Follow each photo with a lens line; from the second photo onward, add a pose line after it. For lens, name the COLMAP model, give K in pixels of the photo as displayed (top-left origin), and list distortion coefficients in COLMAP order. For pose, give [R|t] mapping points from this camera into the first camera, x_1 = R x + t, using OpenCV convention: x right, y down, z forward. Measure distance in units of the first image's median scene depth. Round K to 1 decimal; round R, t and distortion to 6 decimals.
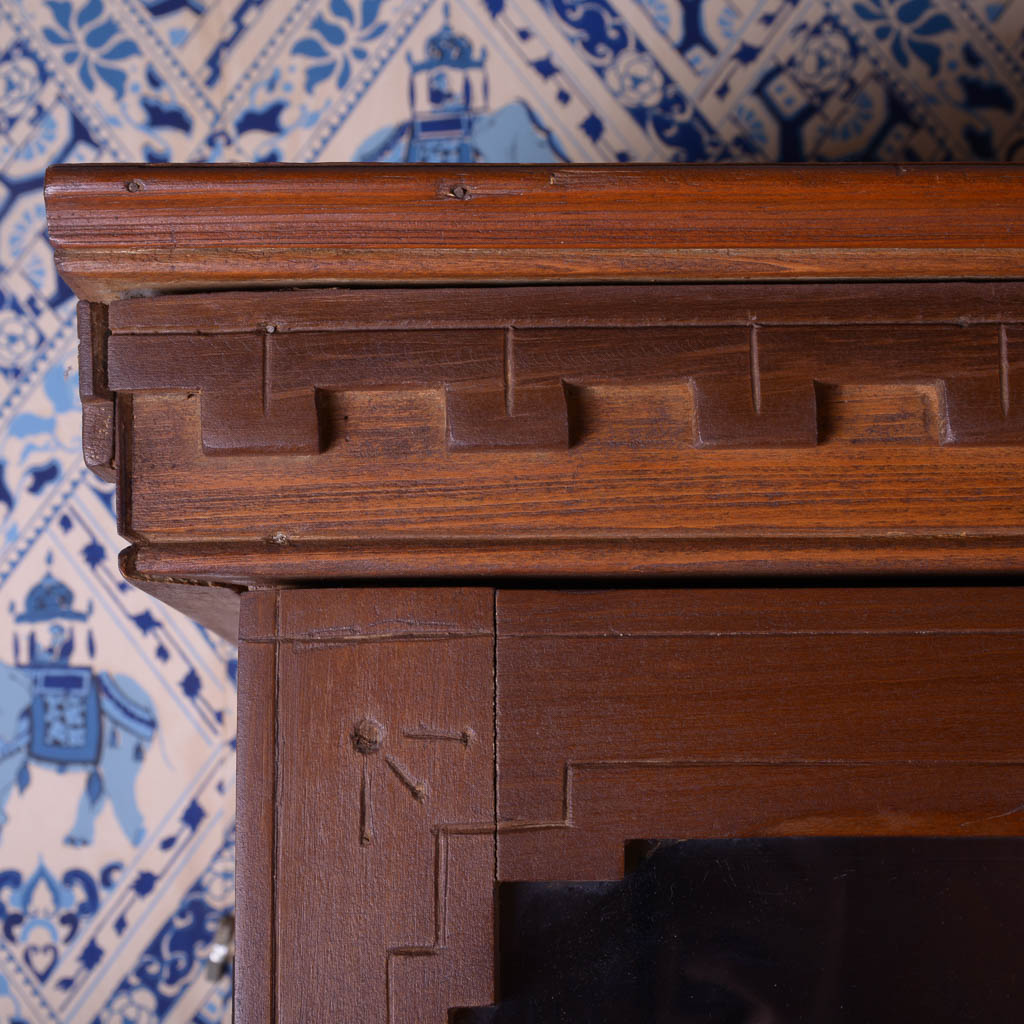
lens RADIAL K [[2348.3, 0, 514.9], [0, 2348.3, 509.3], [0, 0, 1]] dist [0.211569, 0.000000]
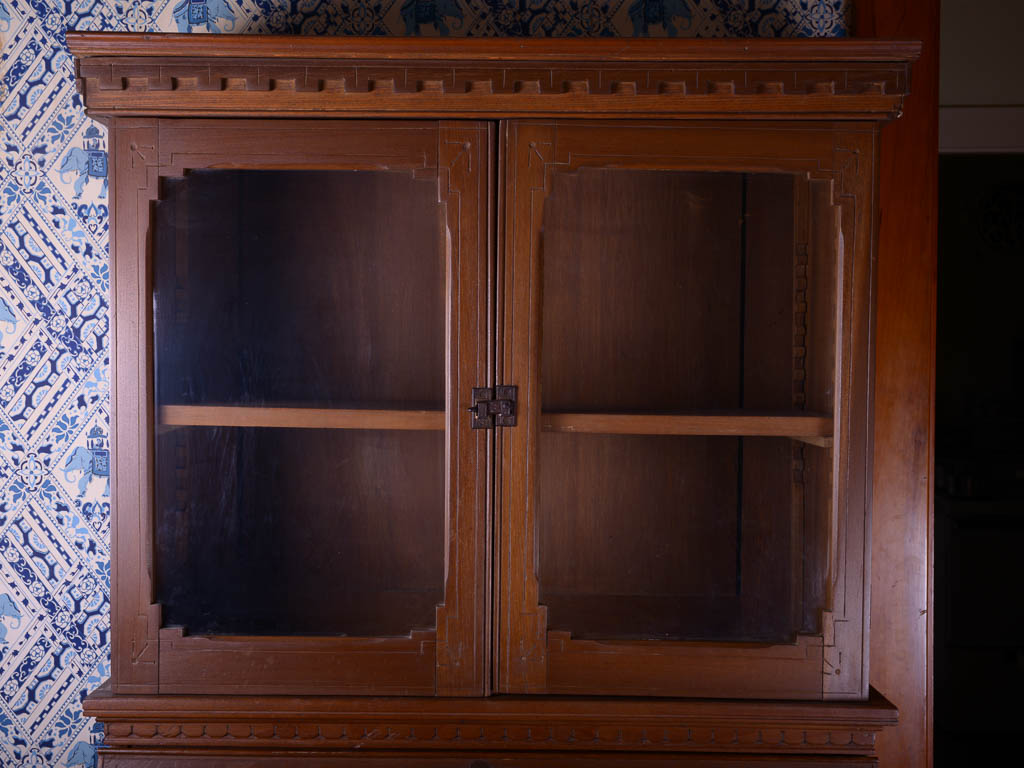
lens RADIAL K [[1419.9, 0, 483.7], [0, 1419.9, 362.0], [0, 0, 1]] dist [0.034498, 0.000000]
pose [[0.999856, 0.014554, 0.008730, 0.660124], [-0.015731, 0.987795, 0.154963, 0.064796], [-0.006368, -0.155078, 0.987882, -2.068780]]
